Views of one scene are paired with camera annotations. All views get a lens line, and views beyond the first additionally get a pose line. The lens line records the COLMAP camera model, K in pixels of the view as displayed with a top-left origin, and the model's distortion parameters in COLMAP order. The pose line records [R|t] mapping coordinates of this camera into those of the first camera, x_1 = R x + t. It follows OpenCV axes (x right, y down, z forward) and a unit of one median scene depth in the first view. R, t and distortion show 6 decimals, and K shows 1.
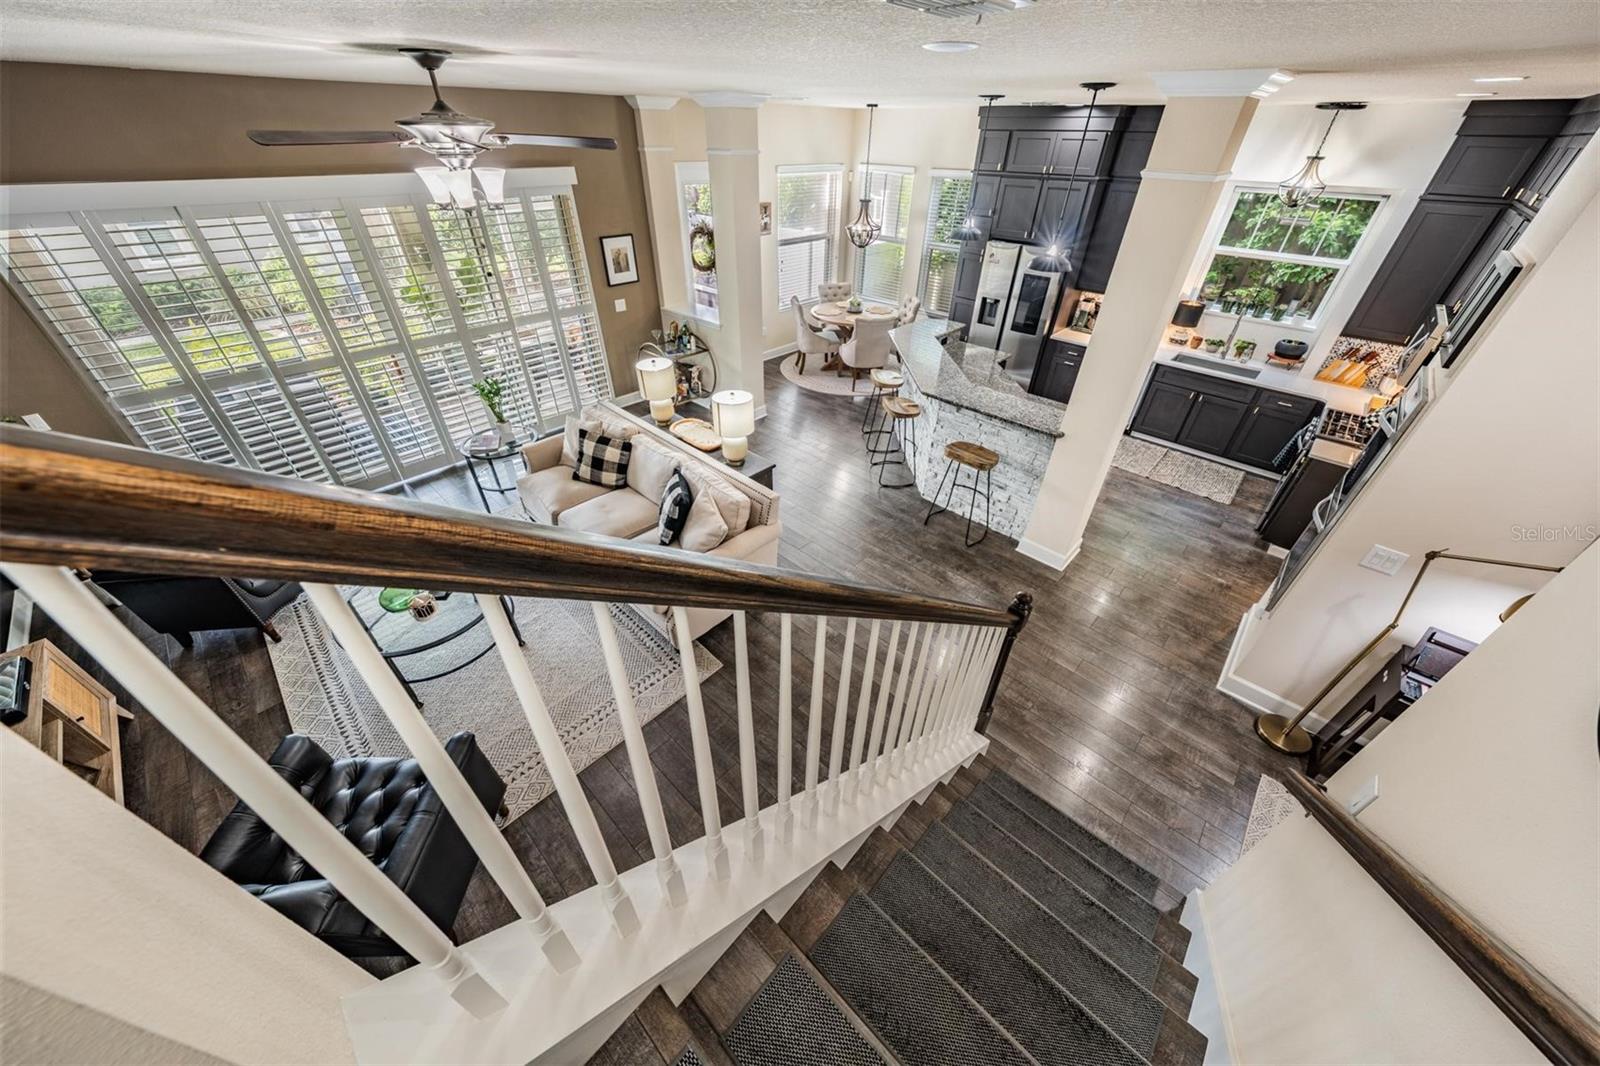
lens RADIAL K [[545.3, 0, 797.8], [0, 545.3, 530.6], [0, 0, 1]] dist [0.000719, -0.000020]
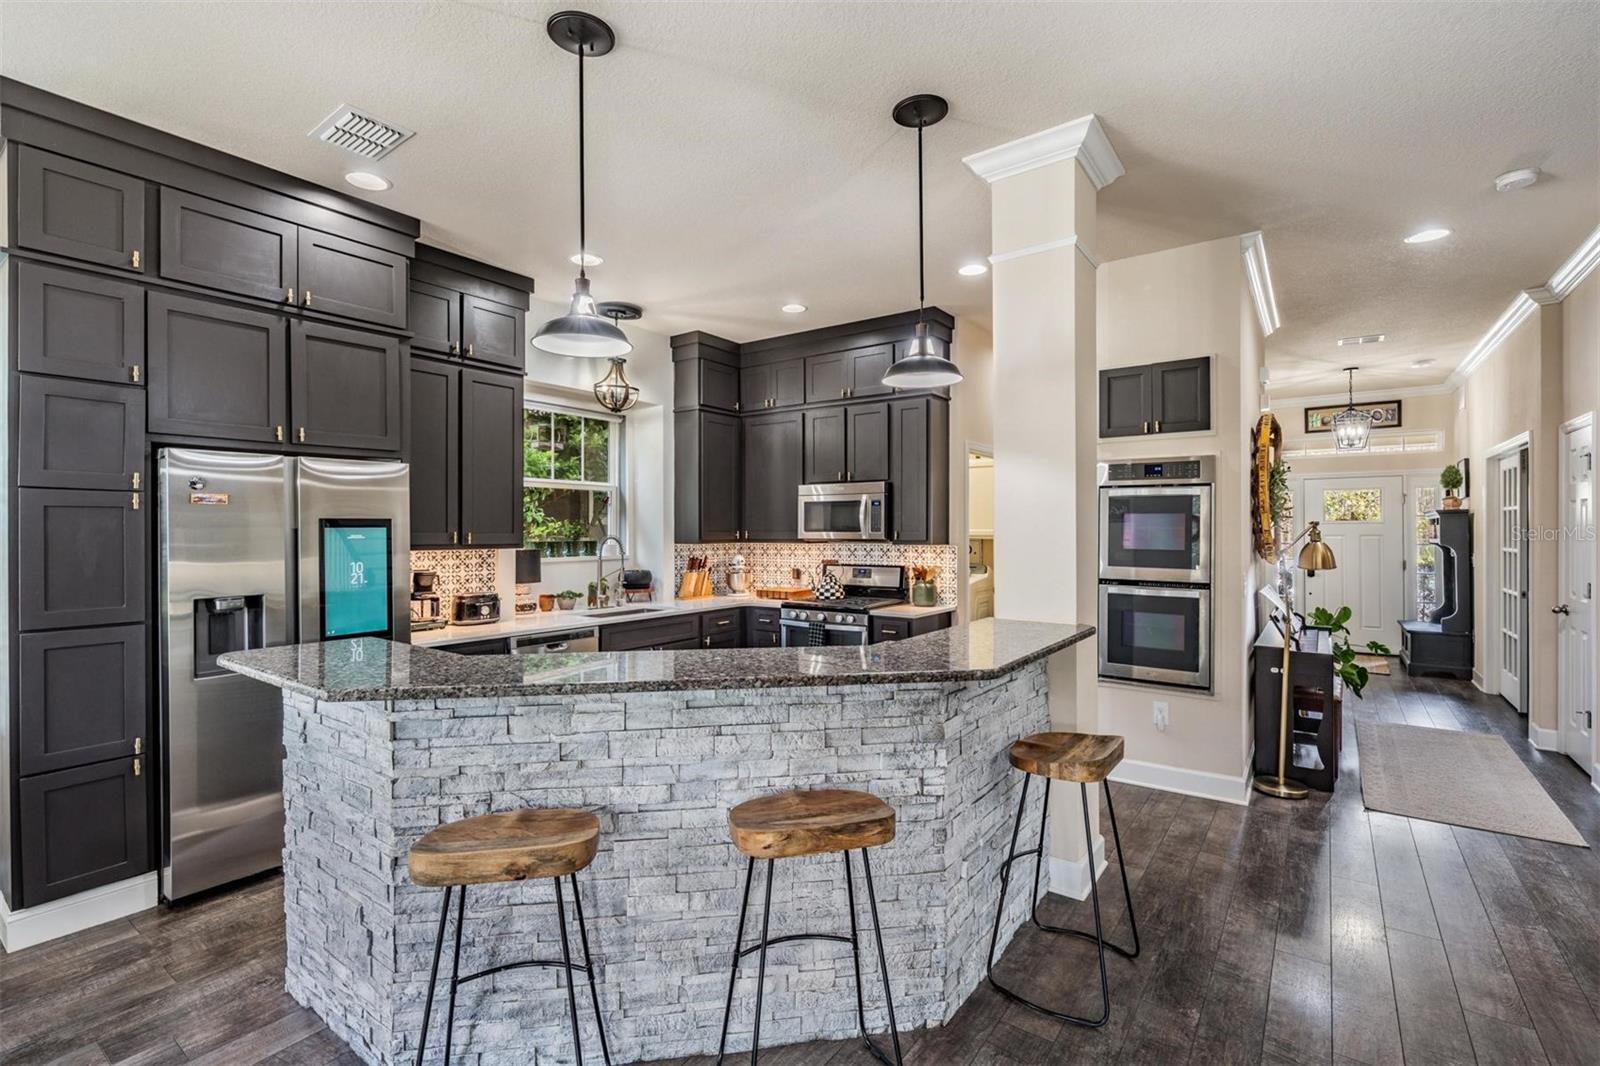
lens RADIAL K [[720.3, 0, 796.4], [0, 720.3, 531.6], [0, 0, 1]] dist [0.001130, 0.000596]
pose [[-0.126664, -0.018856, 0.991766, -0.142105], [0.586382, 0.804997, 0.090195, -0.320308], [-0.800070, 0.592979, -0.090908, 0.804071]]
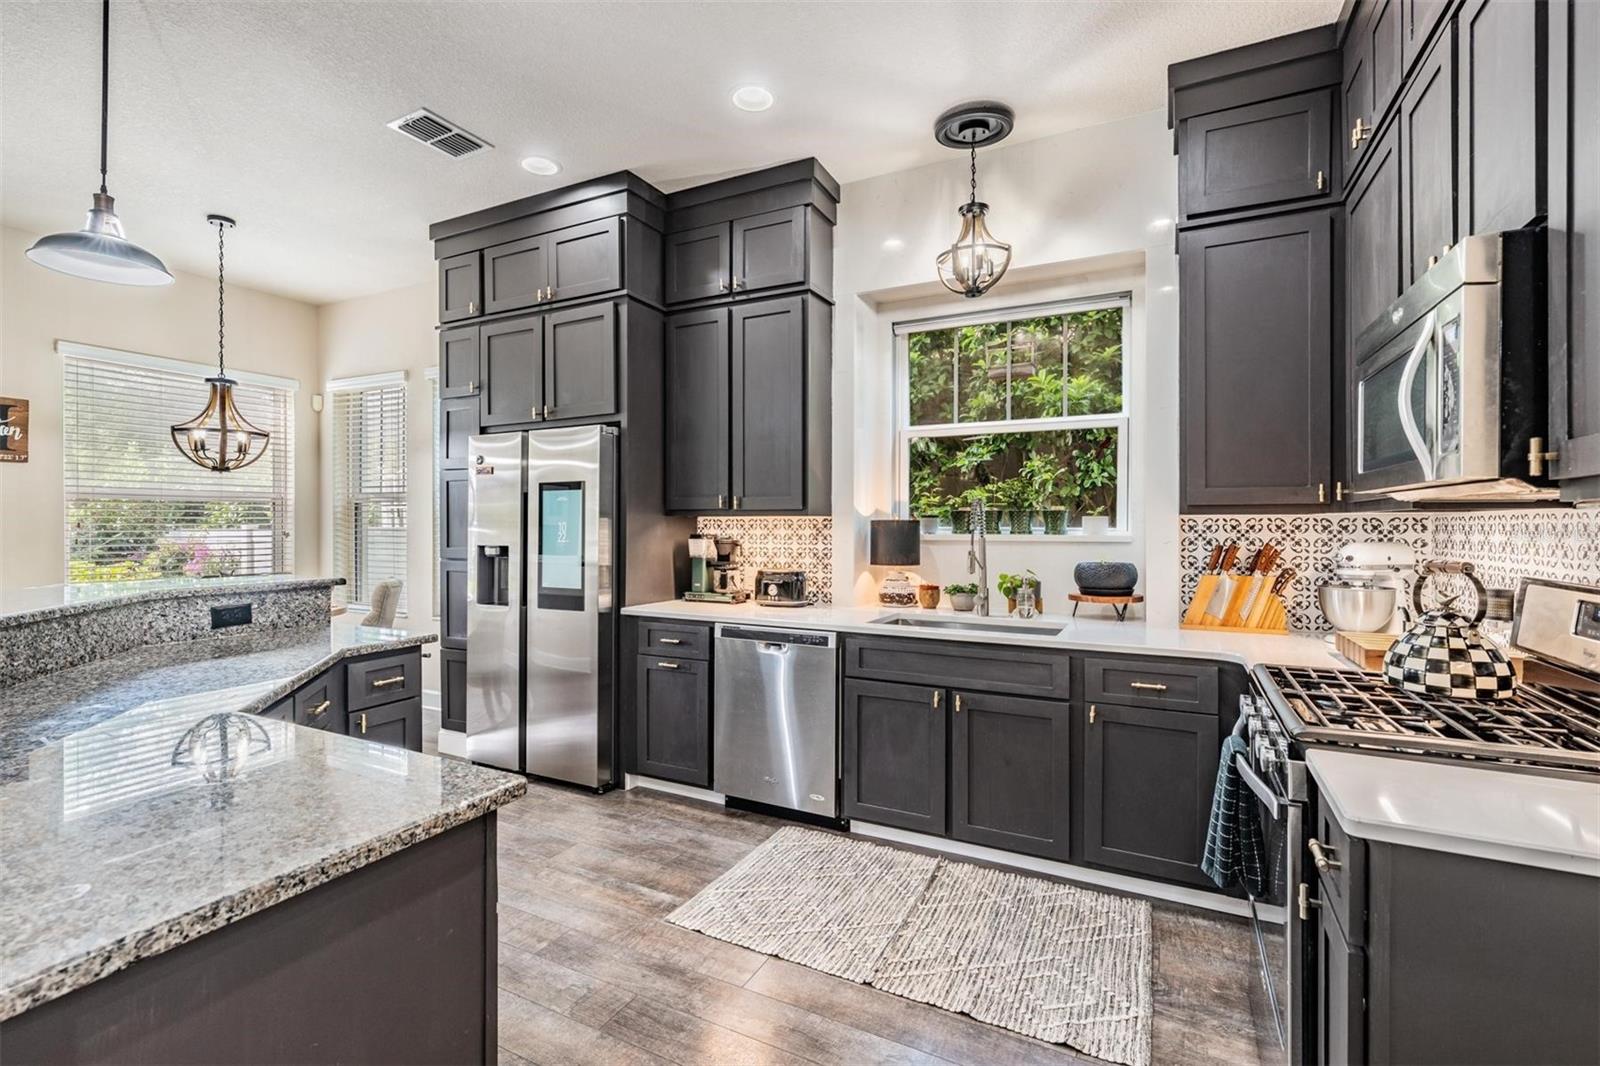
lens RADIAL K [[720.3, 0, 799.6], [0, 720.3, 522.4], [0, 0, 1]] dist [0.001130, 0.000596]
pose [[0.959708, -0.016325, 0.280526, 0.466992], [0.178395, 0.806720, -0.563363, -0.079735], [-0.217109, 0.590708, 0.777128, 0.533102]]
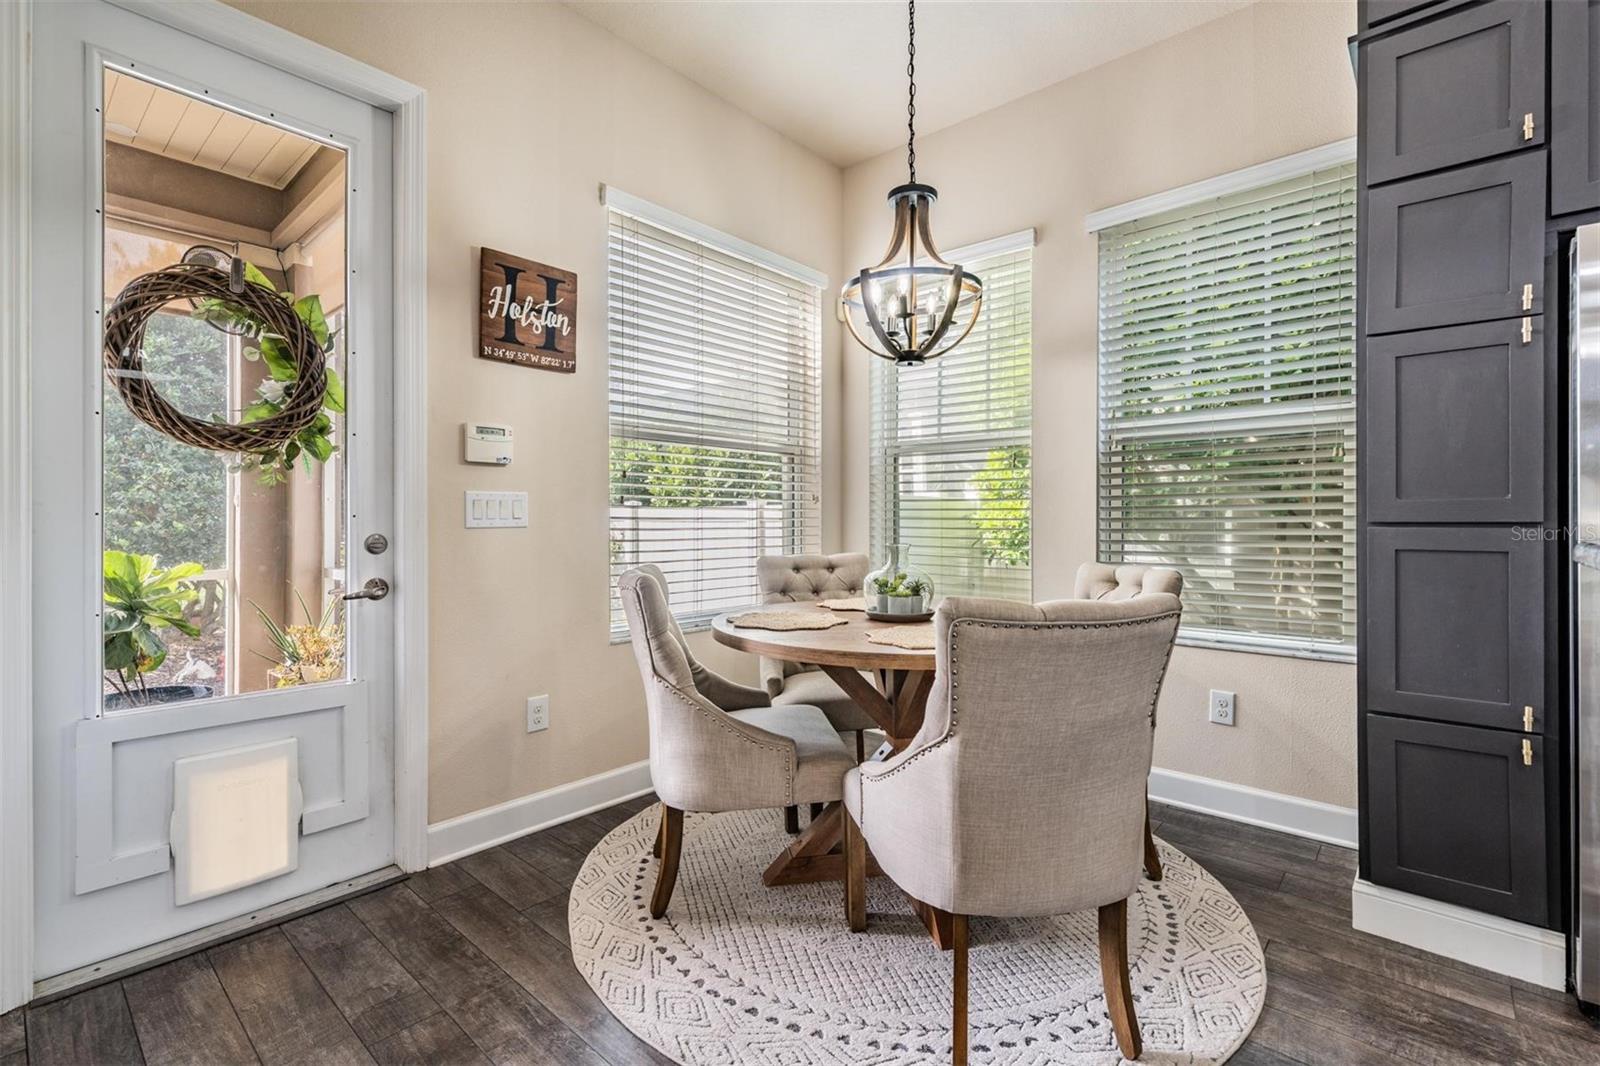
lens RADIAL K [[720.3, 0, 798.9], [0, 720.3, 522.0], [0, 0, 1]] dist [0.001130, 0.000596]
pose [[0.999393, -0.015404, 0.031241, 0.063820], [0.030861, 0.807476, -0.589093, -0.317264], [-0.016152, 0.589699, 0.807461, 0.903048]]
